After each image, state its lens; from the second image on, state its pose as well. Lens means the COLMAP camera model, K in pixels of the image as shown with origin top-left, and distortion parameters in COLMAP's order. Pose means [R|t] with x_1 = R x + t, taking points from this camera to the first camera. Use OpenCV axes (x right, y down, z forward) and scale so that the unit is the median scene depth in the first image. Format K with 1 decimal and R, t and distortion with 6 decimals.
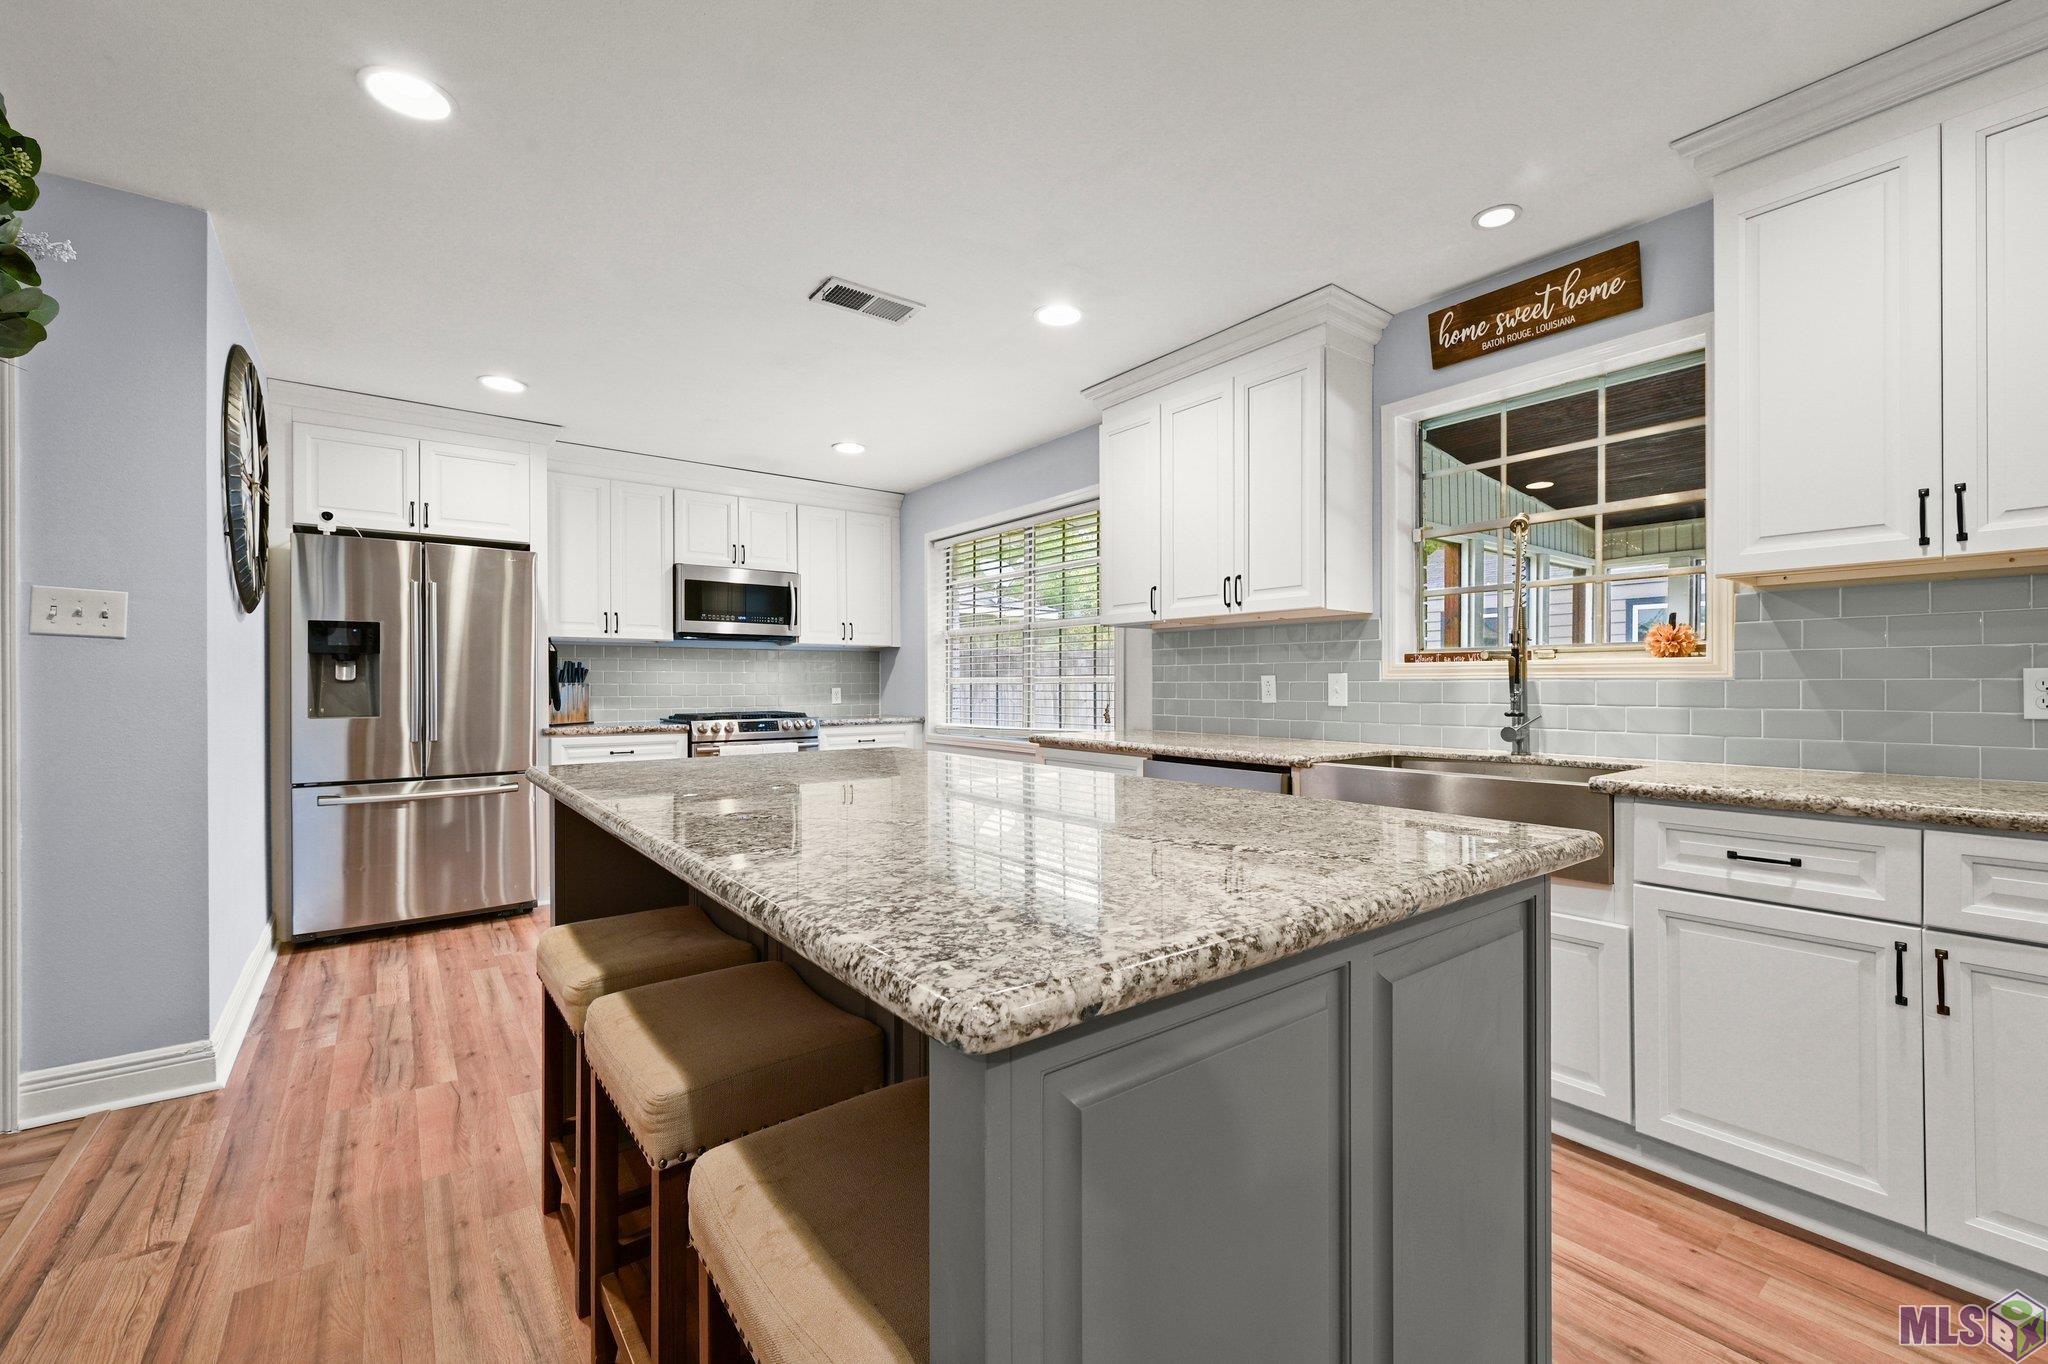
lens RADIAL K [[843.9, 0, 1029.0], [0, 843.9, 677.0], [0, 0, 1]] dist [0.009364, -0.000250]
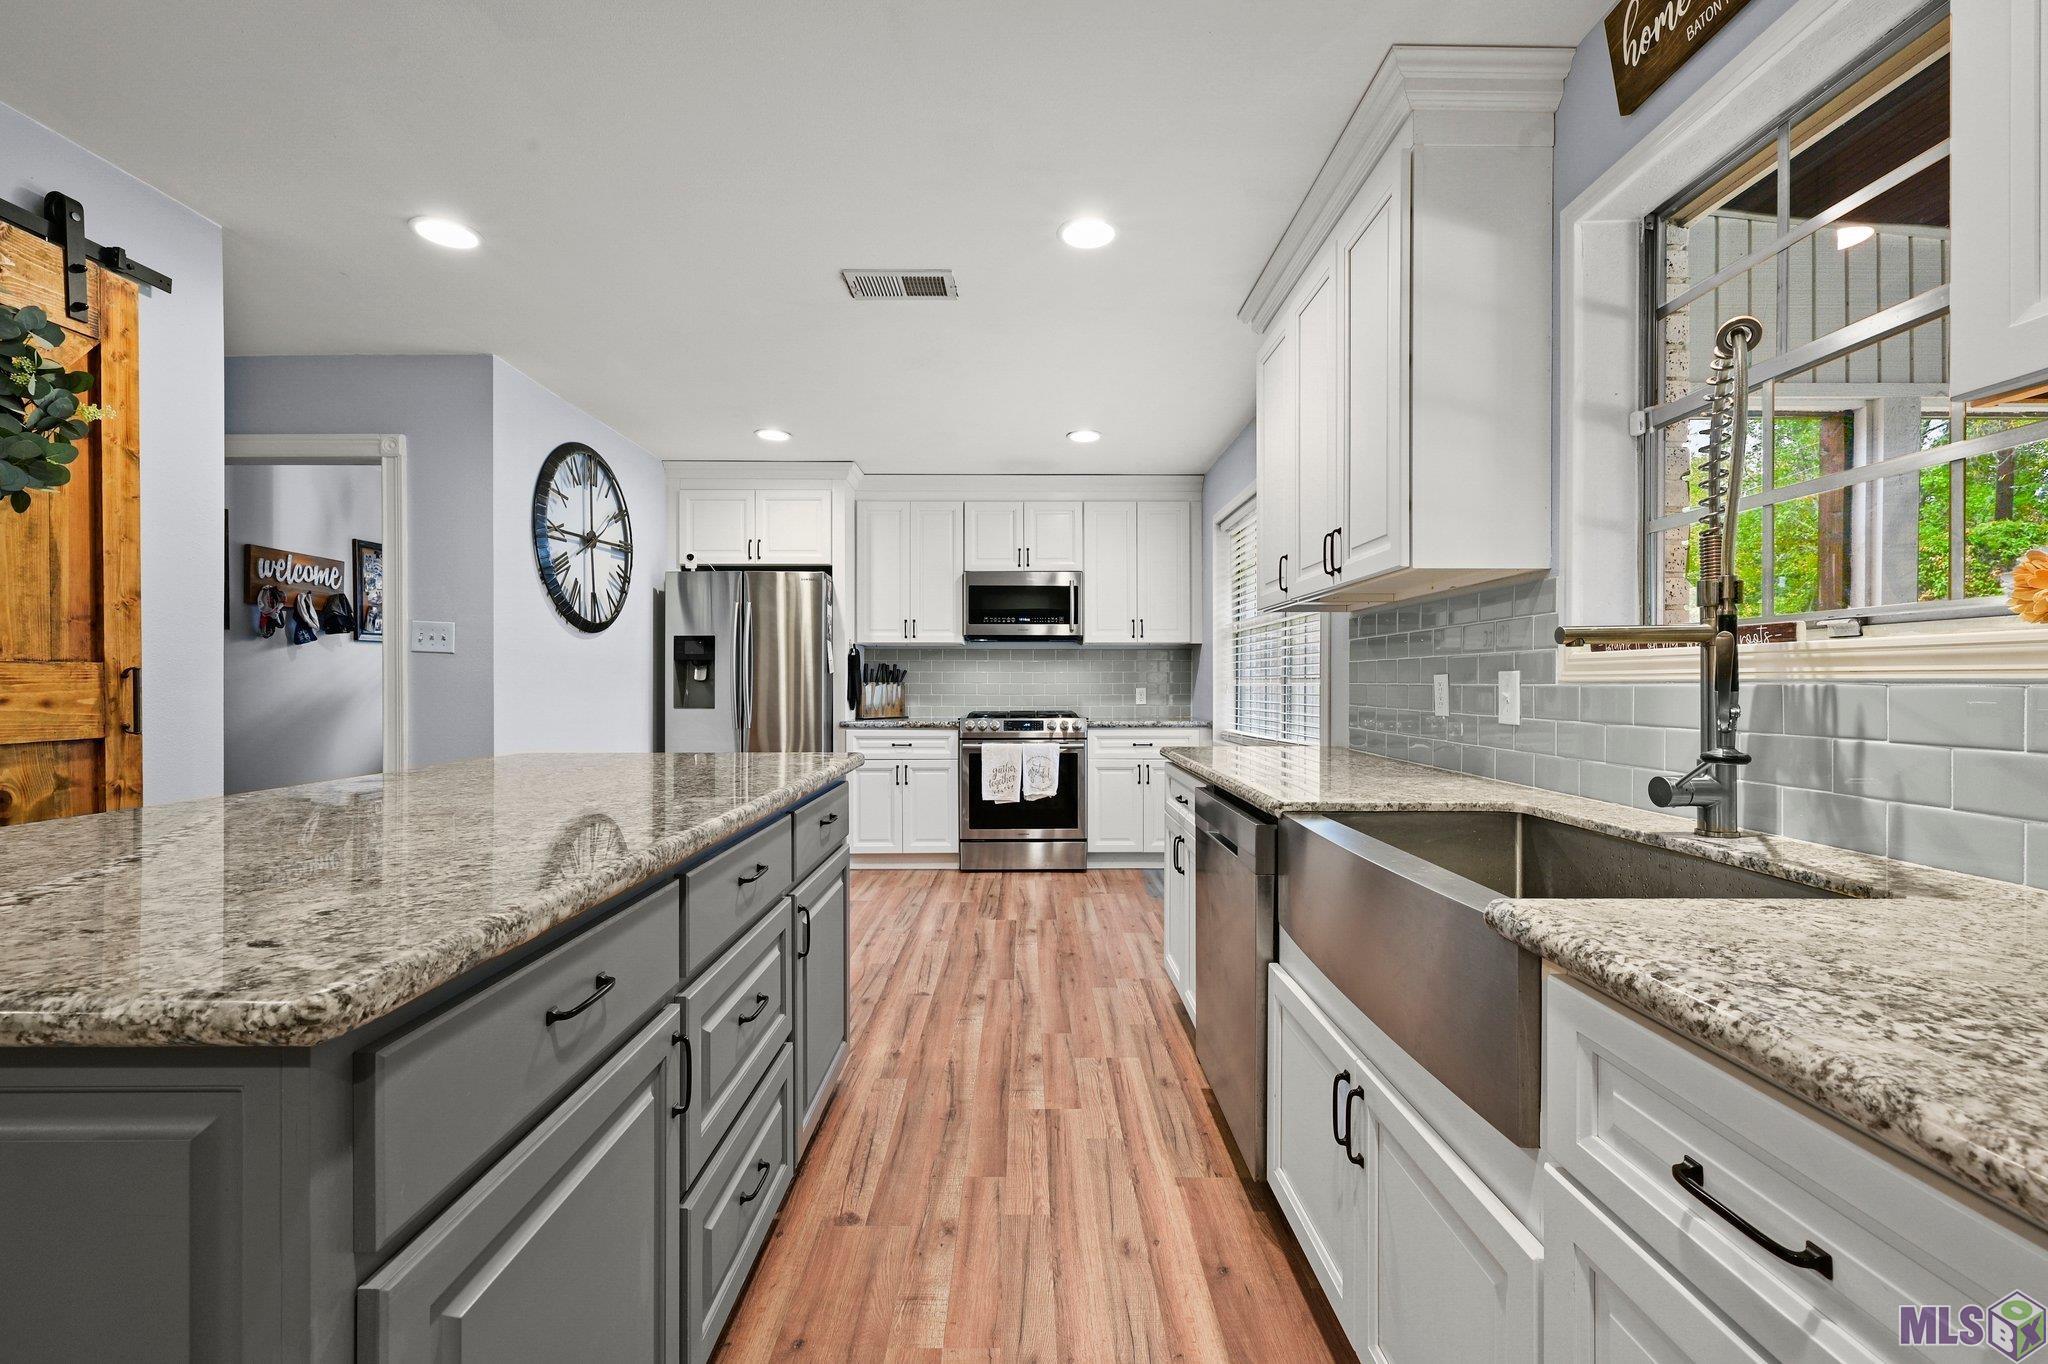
lens RADIAL K [[843.9, 0, 1029.0], [0, 843.9, 677.0], [0, 0, 1]] dist [0.009364, -0.000250]
pose [[0.799026, -0.001788, -0.601293, 0.392691], [0.003409, 0.999993, 0.001557, -0.001793], [0.601286, -0.003294, 0.799027, 0.256940]]
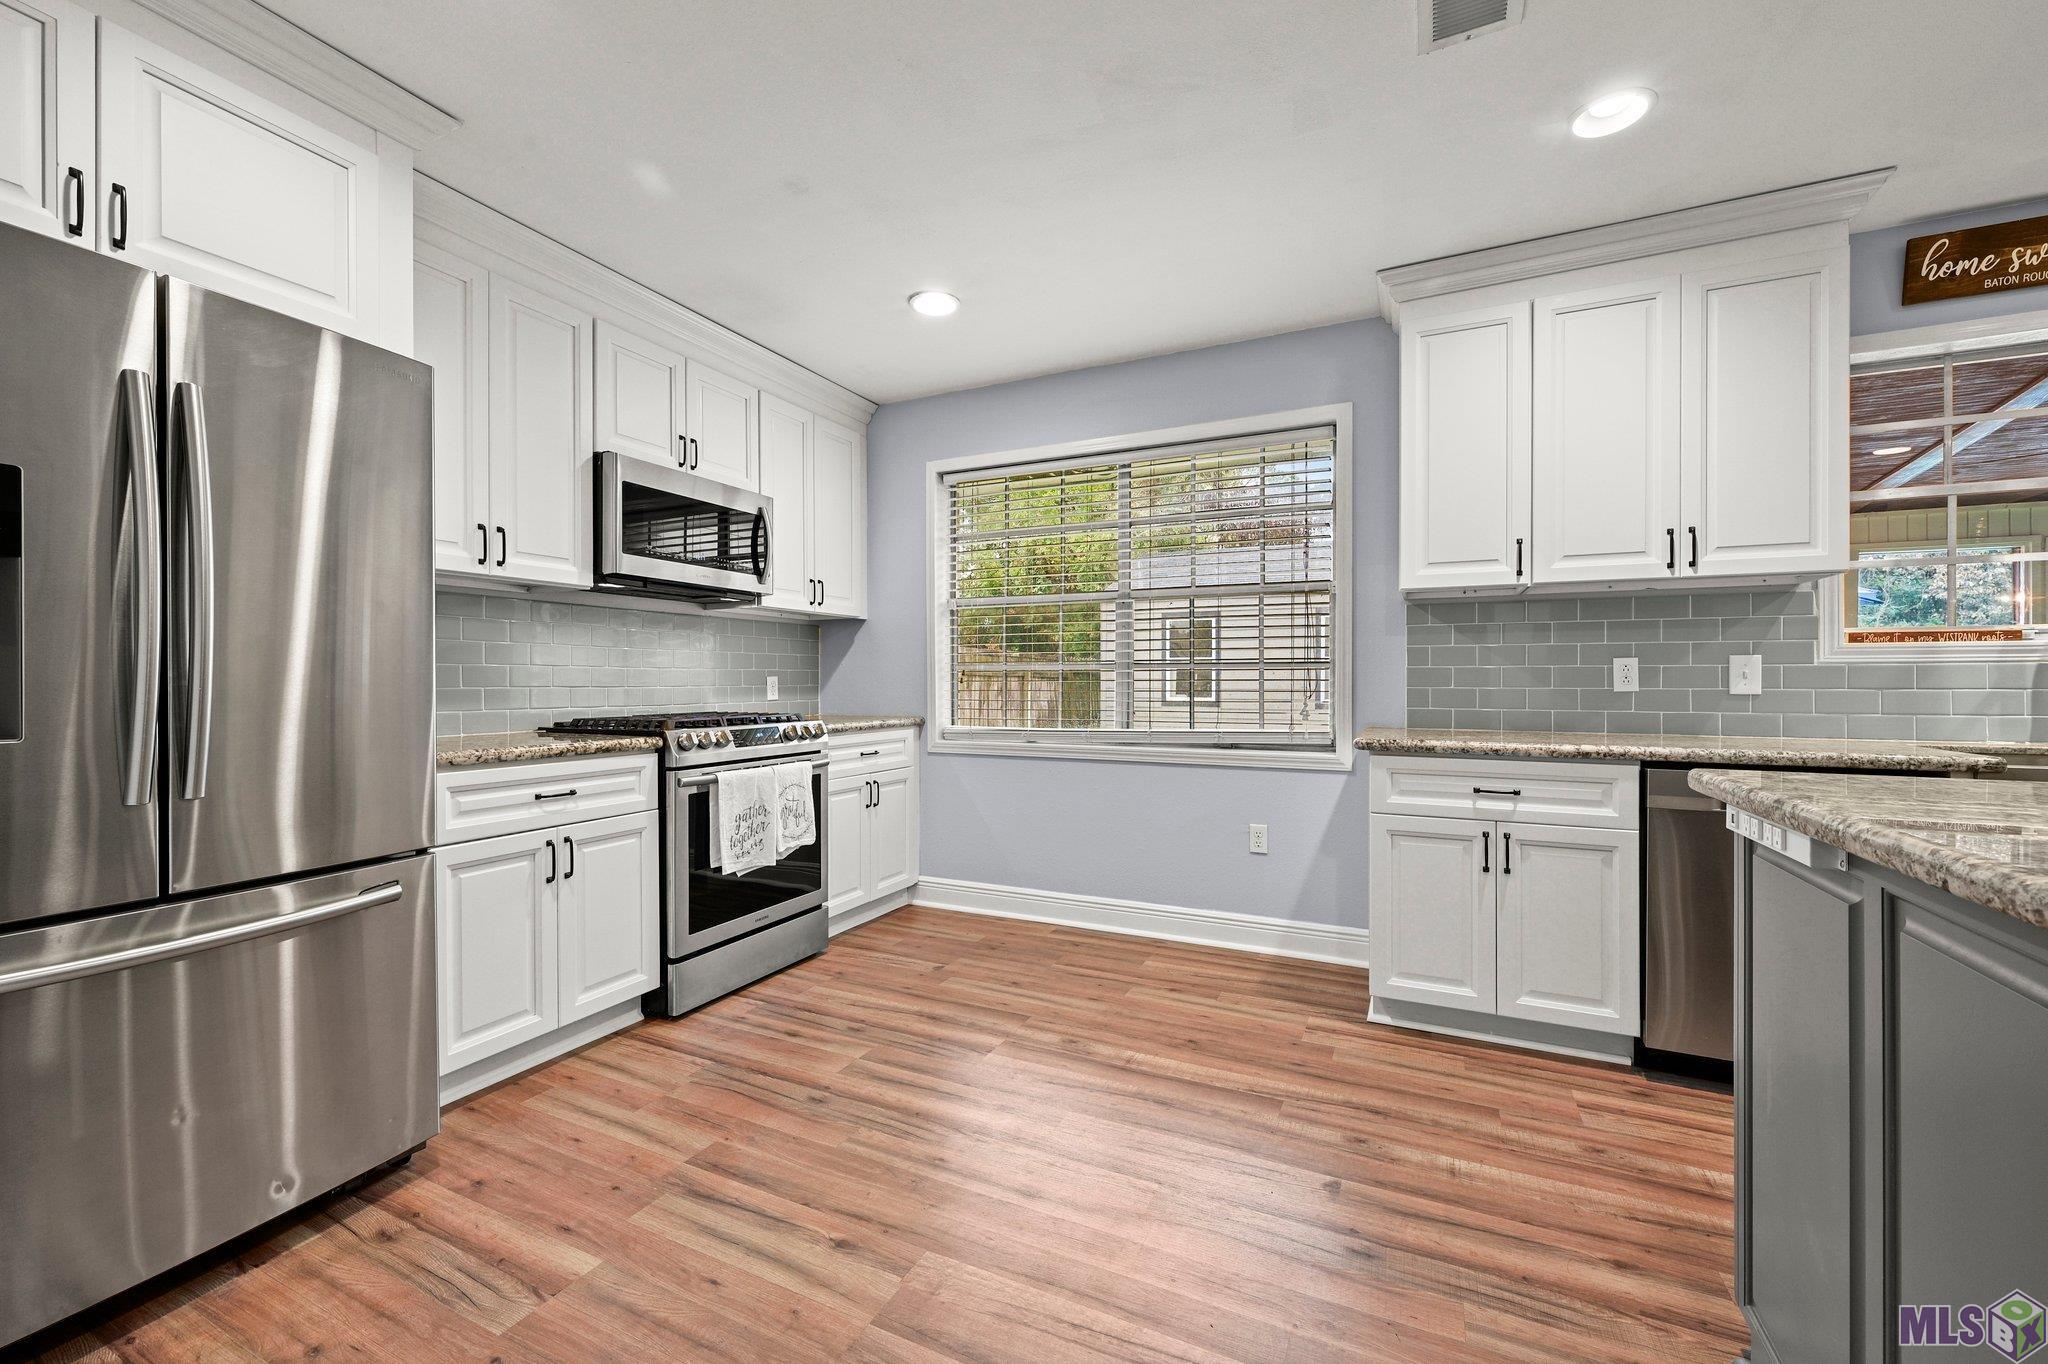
lens RADIAL K [[823.1, 0, 1027.2], [0, 823.1, 676.0], [0, 0, 1]] dist [-0.000761, 0.000921]
pose [[0.891449, 0.006950, 0.453068, -0.551380], [-0.006542, 0.999976, -0.002466, 0.019866], [-0.453074, -0.000765, 0.891473, 0.512784]]
